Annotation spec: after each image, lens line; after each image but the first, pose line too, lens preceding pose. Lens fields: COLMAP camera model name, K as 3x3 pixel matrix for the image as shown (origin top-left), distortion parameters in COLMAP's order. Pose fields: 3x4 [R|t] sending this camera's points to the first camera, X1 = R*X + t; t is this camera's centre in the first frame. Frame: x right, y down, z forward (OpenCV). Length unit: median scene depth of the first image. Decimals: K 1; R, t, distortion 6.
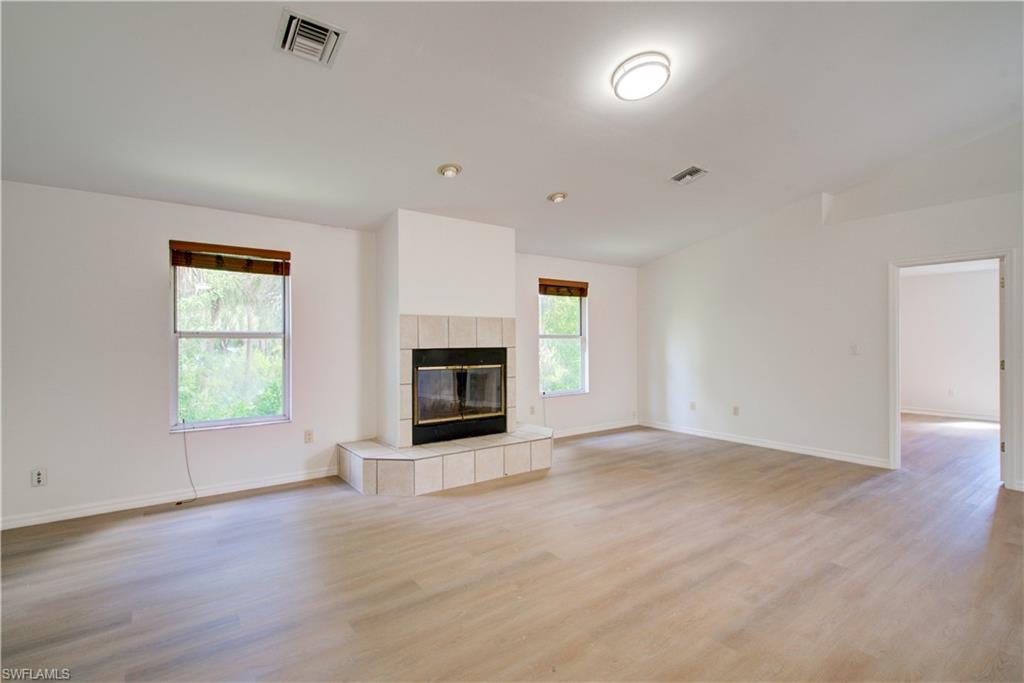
lens RADIAL K [[476.8, 0, 510.9], [0, 476.8, 343.0], [0, 0, 1]] dist [-0.000980, -0.000762]
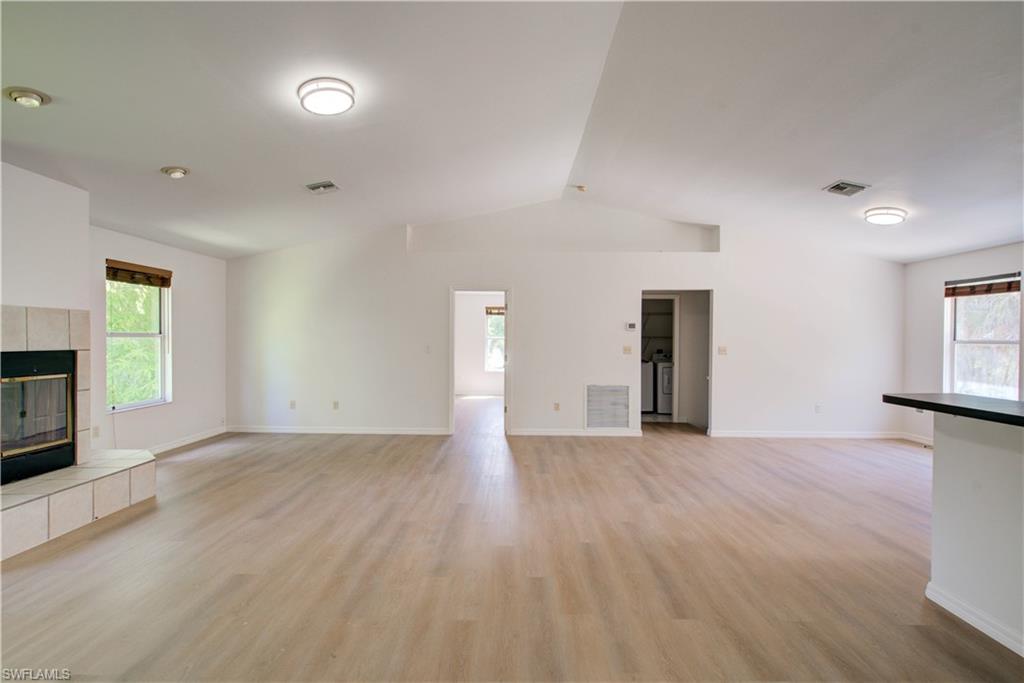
lens RADIAL K [[476.8, 0, 510.9], [0, 476.8, 343.0], [0, 0, 1]] dist [-0.000980, -0.000762]
pose [[0.606677, 0.001536, 0.794947, -0.213303], [-0.006917, 0.999970, 0.003347, -0.010072], [-0.794918, -0.007529, 0.606670, 0.016186]]
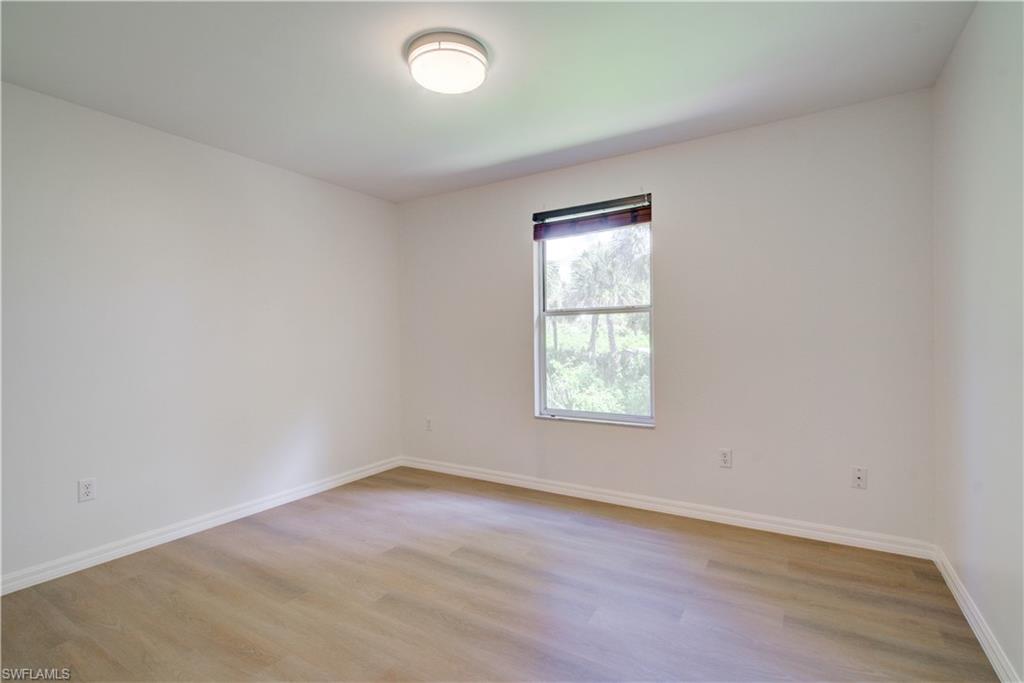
lens RADIAL K [[467.7, 0, 501.3], [0, 467.7, 342.8], [0, 0, 1]] dist [-0.035002, -0.000023]
pose [[-0.338001, -0.006280, 0.941125, 0.847429], [0.021244, 0.999672, 0.014300, 0.019430], [-0.940906, 0.024826, -0.337756, 0.179777]]
